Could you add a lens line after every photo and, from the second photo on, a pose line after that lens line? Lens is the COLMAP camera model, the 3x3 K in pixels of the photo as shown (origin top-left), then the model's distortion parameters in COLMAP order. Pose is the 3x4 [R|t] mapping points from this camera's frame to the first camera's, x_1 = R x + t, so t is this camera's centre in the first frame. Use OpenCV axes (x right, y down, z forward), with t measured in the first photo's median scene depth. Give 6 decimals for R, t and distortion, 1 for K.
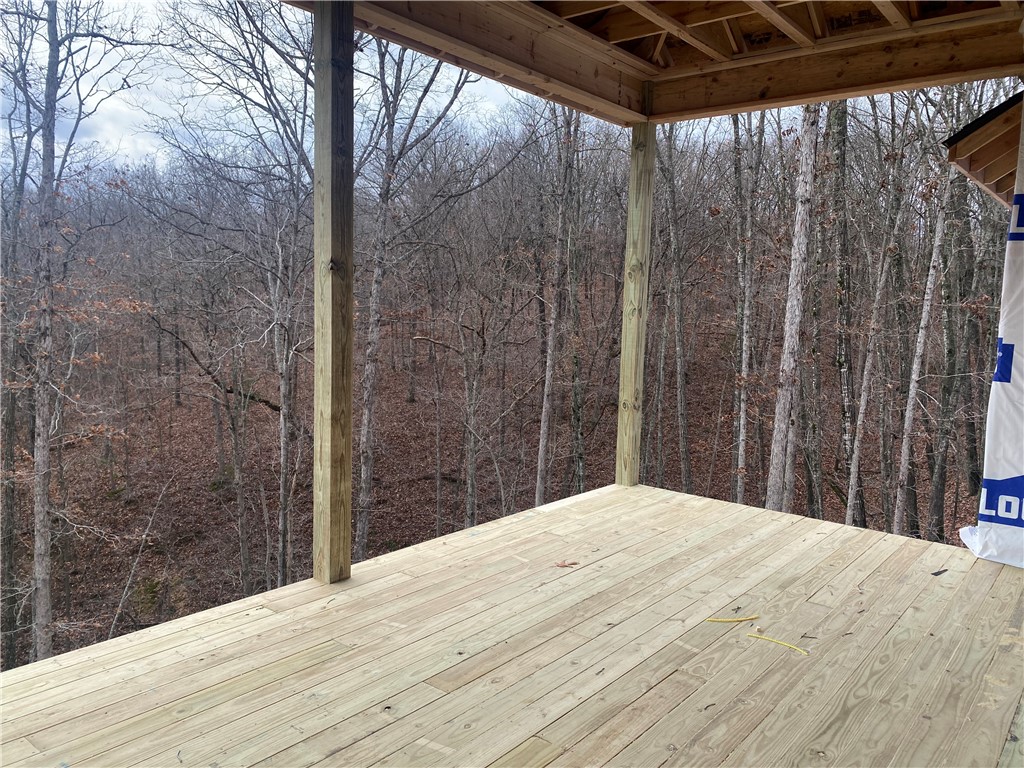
lens RADIAL K [[787.2, 0, 505.7], [0, 787.2, 382.9], [0, 0, 1]] dist [0.006299, -0.021965]
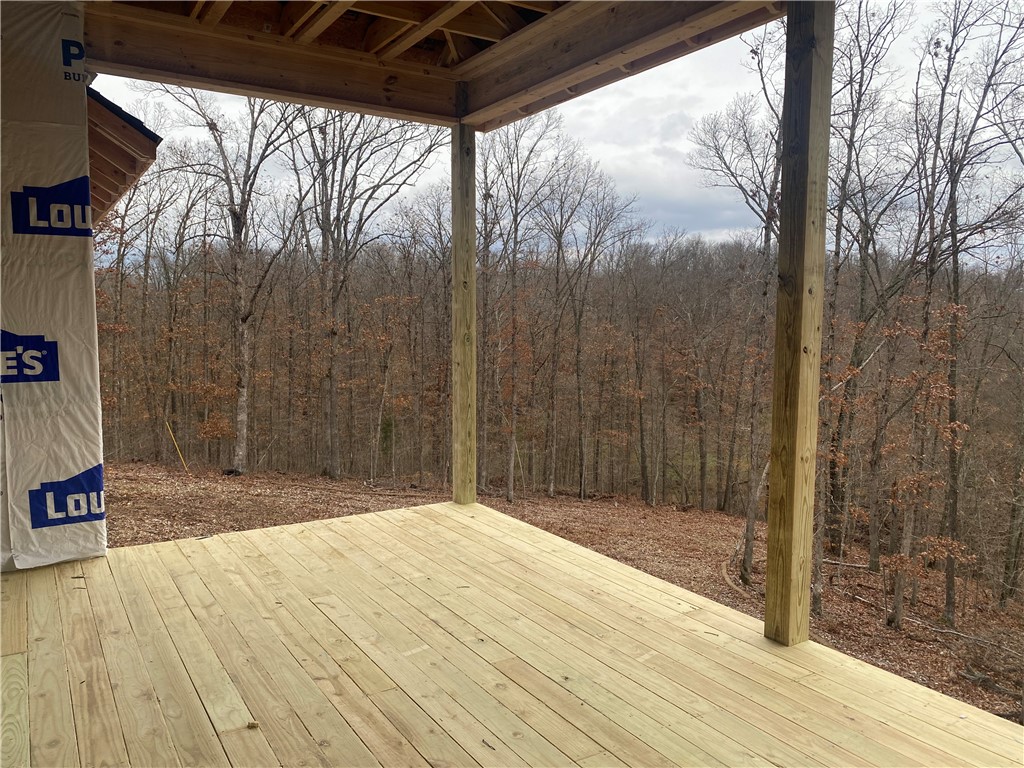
lens RADIAL K [[787.2, 0, 506.3], [0, 787.2, 385.5], [0, 0, 1]] dist [0.006299, -0.021965]
pose [[-0.316661, 0.053437, -0.947032, 0.877463], [-0.120384, 0.988074, 0.096005, -0.096073], [0.940868, 0.144409, -0.306452, 1.200213]]
